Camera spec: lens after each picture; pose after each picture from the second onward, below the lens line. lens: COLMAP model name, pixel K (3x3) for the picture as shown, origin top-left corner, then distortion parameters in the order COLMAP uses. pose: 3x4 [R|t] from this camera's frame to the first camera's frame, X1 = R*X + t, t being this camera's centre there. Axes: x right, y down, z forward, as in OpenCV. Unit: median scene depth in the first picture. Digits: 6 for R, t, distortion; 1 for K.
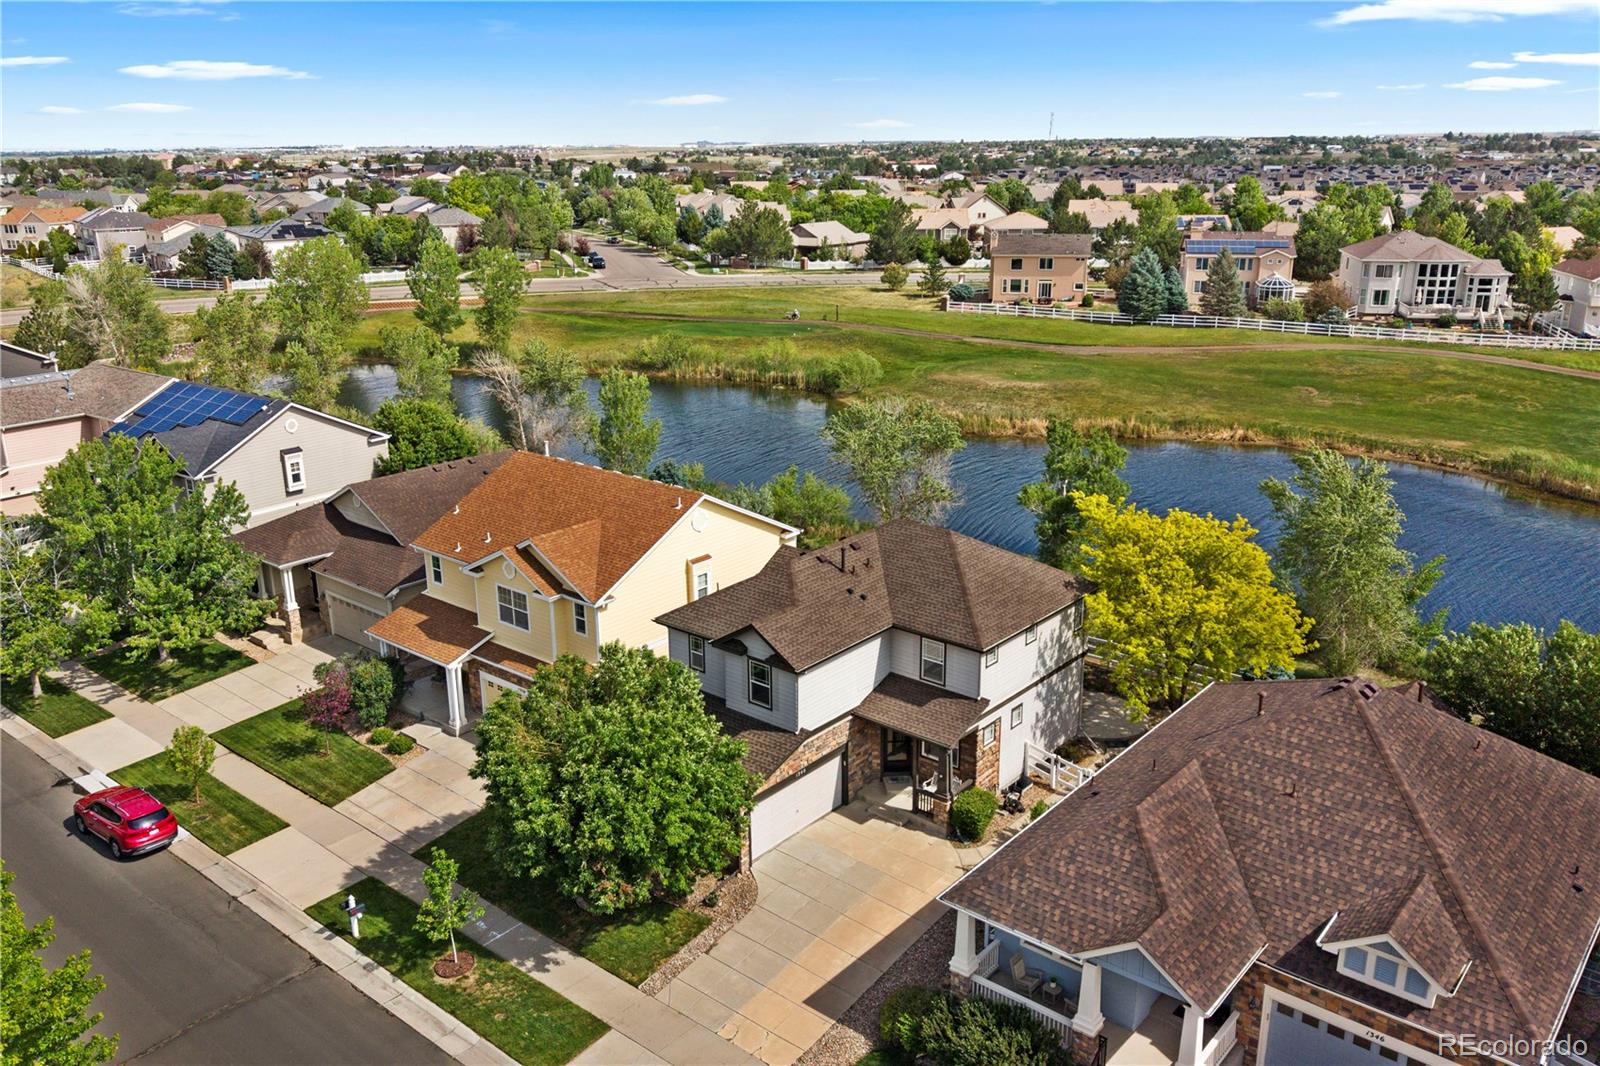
lens RADIAL K [[1262.4, 0, 800.0], [0, 1262.4, 533.0], [0, 0, 1]] dist [0.043256, -0.064892]
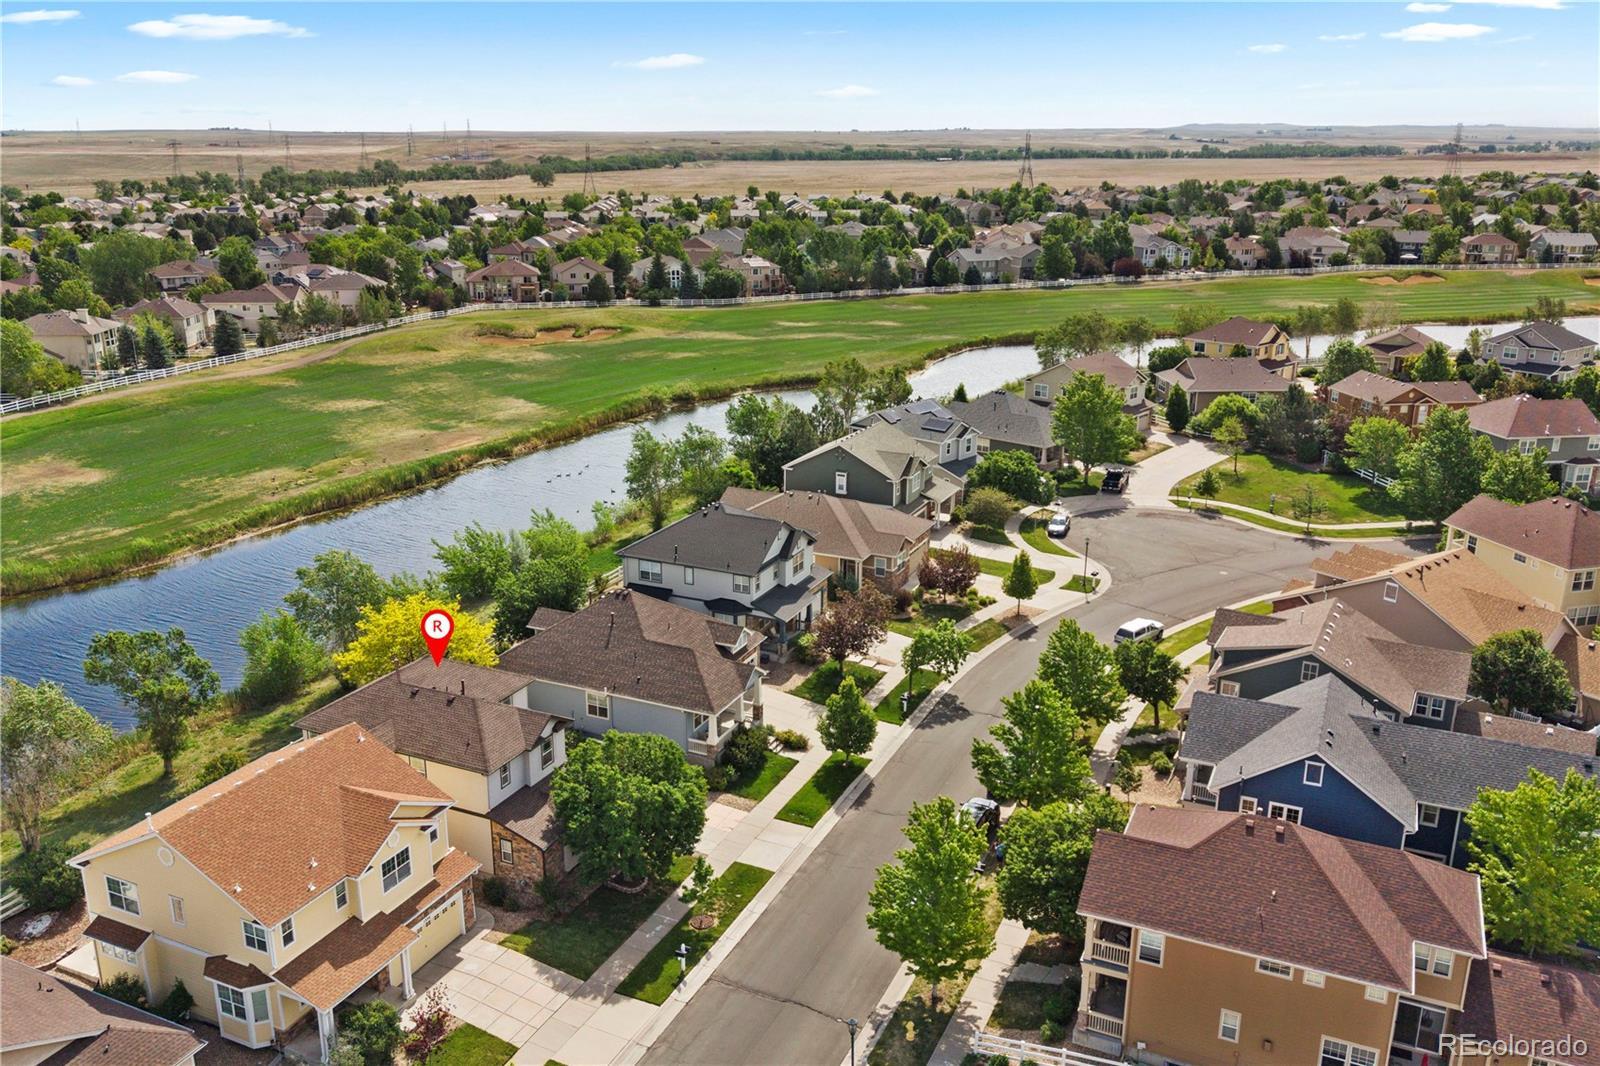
lens RADIAL K [[1262.4, 0, 800.0], [0, 1262.4, 533.0], [0, 0, 1]] dist [0.043256, -0.064892]
pose [[-0.260167, -0.275255, 0.925499, -0.460002], [0.293442, 0.890631, 0.347374, -0.178970], [-0.919894, 0.361955, -0.150941, 0.251783]]
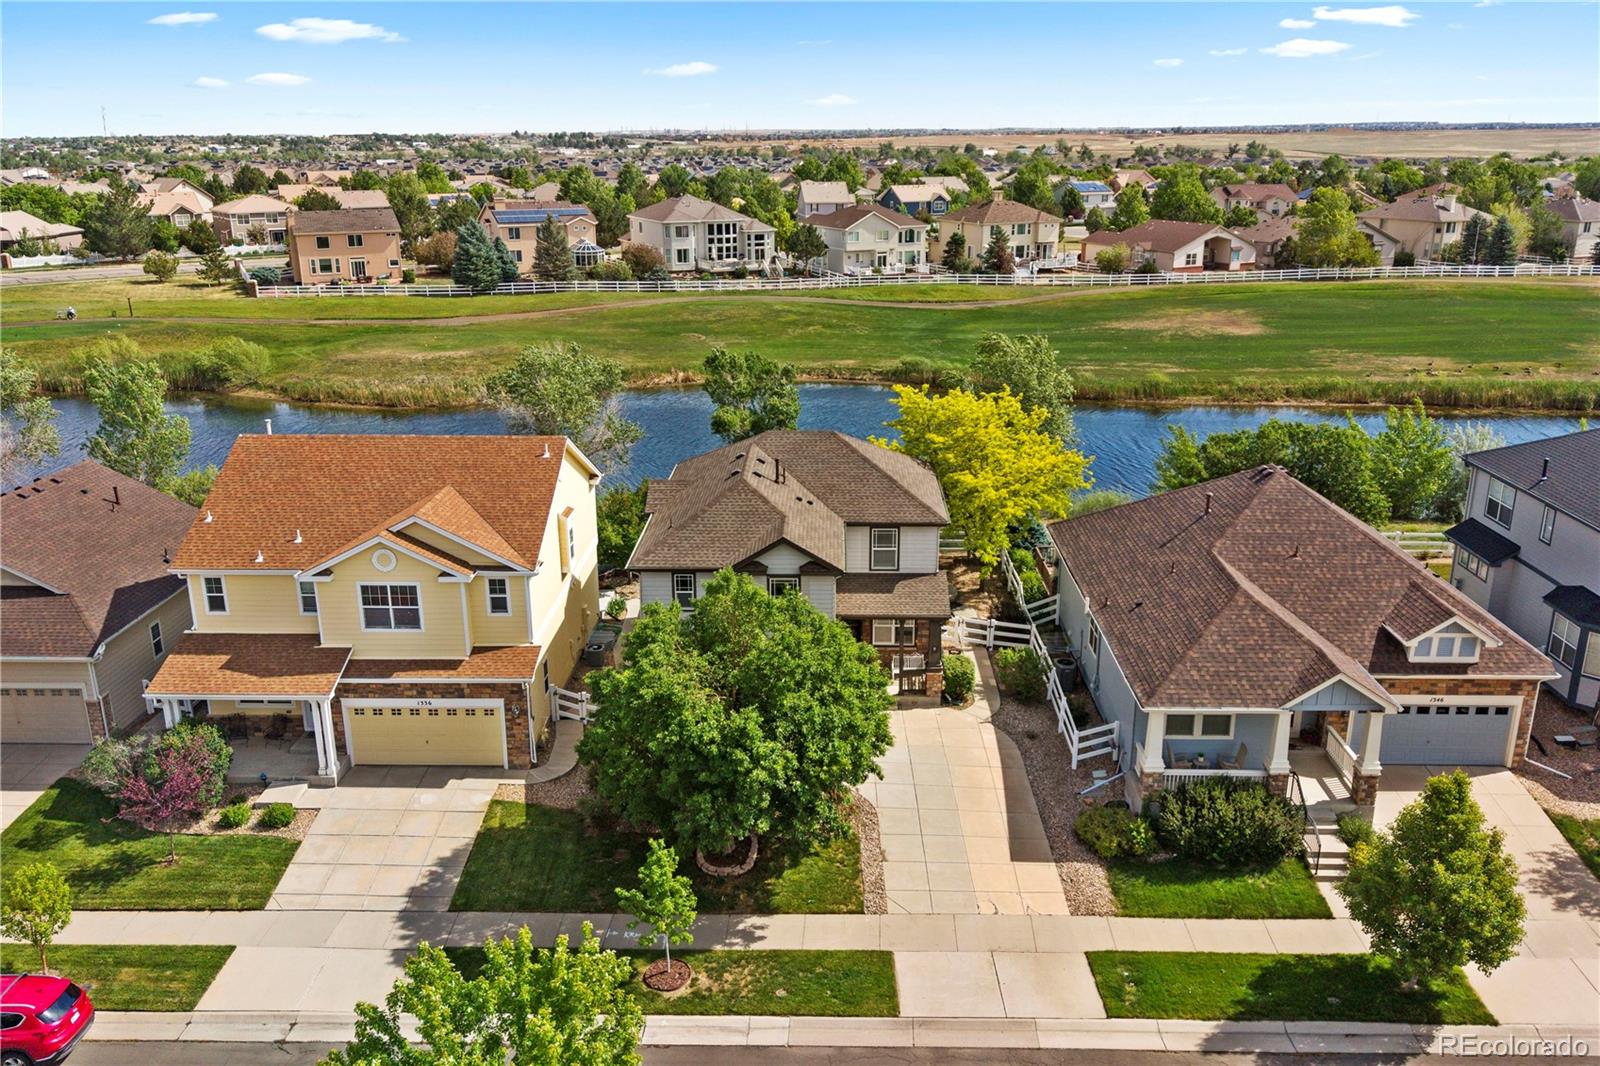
lens RADIAL K [[1262.4, 0, 800.0], [0, 1262.4, 533.0], [0, 0, 1]] dist [0.043256, -0.064892]
pose [[0.779747, -0.183081, 0.598729, -0.174303], [0.182715, 0.981204, 0.062079, 0.003524], [-0.598841, 0.060991, 0.798542, 0.066603]]
